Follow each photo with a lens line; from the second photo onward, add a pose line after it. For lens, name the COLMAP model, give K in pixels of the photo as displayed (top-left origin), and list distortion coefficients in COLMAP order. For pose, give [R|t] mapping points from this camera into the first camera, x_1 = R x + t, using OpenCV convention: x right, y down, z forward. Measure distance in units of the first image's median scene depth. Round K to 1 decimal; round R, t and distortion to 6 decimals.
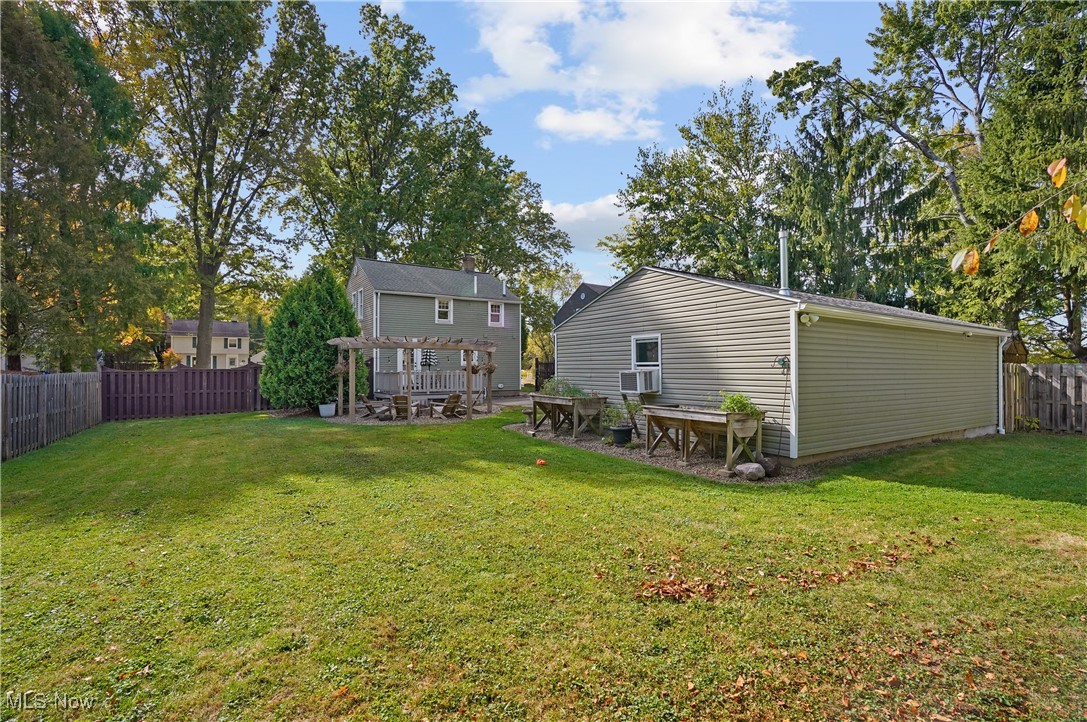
lens RADIAL K [[525.7, 0, 543.5], [0, 525.7, 361.0], [0, 0, 1]] dist [-0.051604, 0.000464]
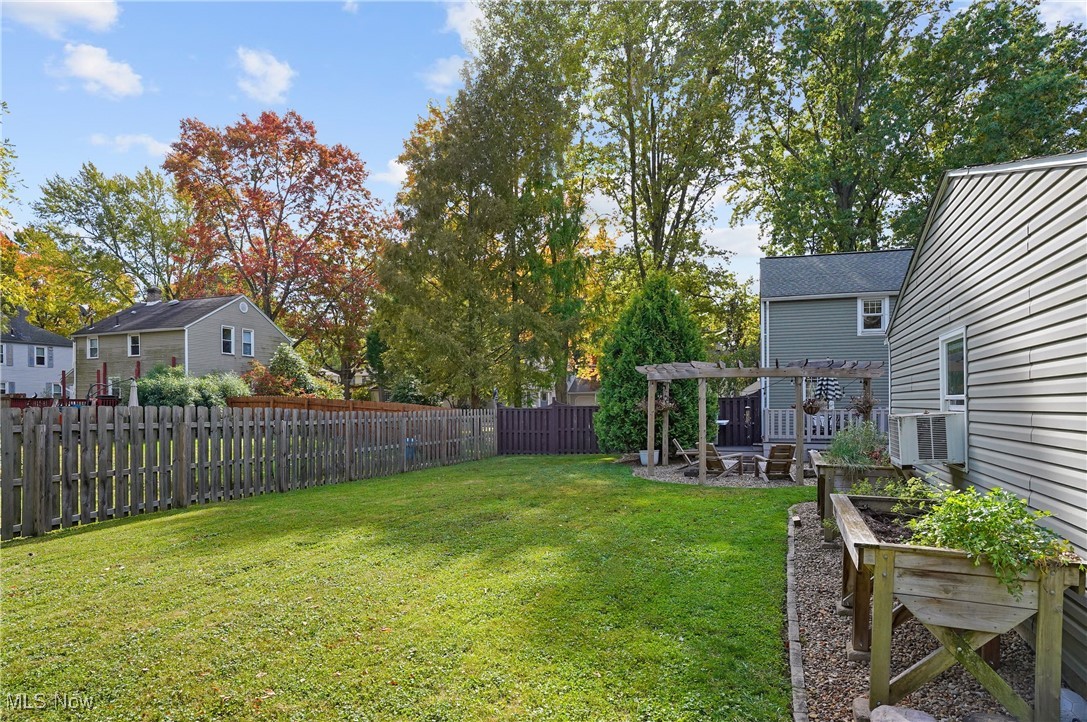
lens RADIAL K [[630.6, 0, 543.5], [0, 630.6, 401.7], [0, 0, 1]] dist [-0.000533, -0.000120]
pose [[0.602220, -0.005093, -0.798314, 0.251791], [0.016022, 0.999855, 0.005708, 0.000032], [0.798169, -0.016228, 0.602214, 0.263569]]
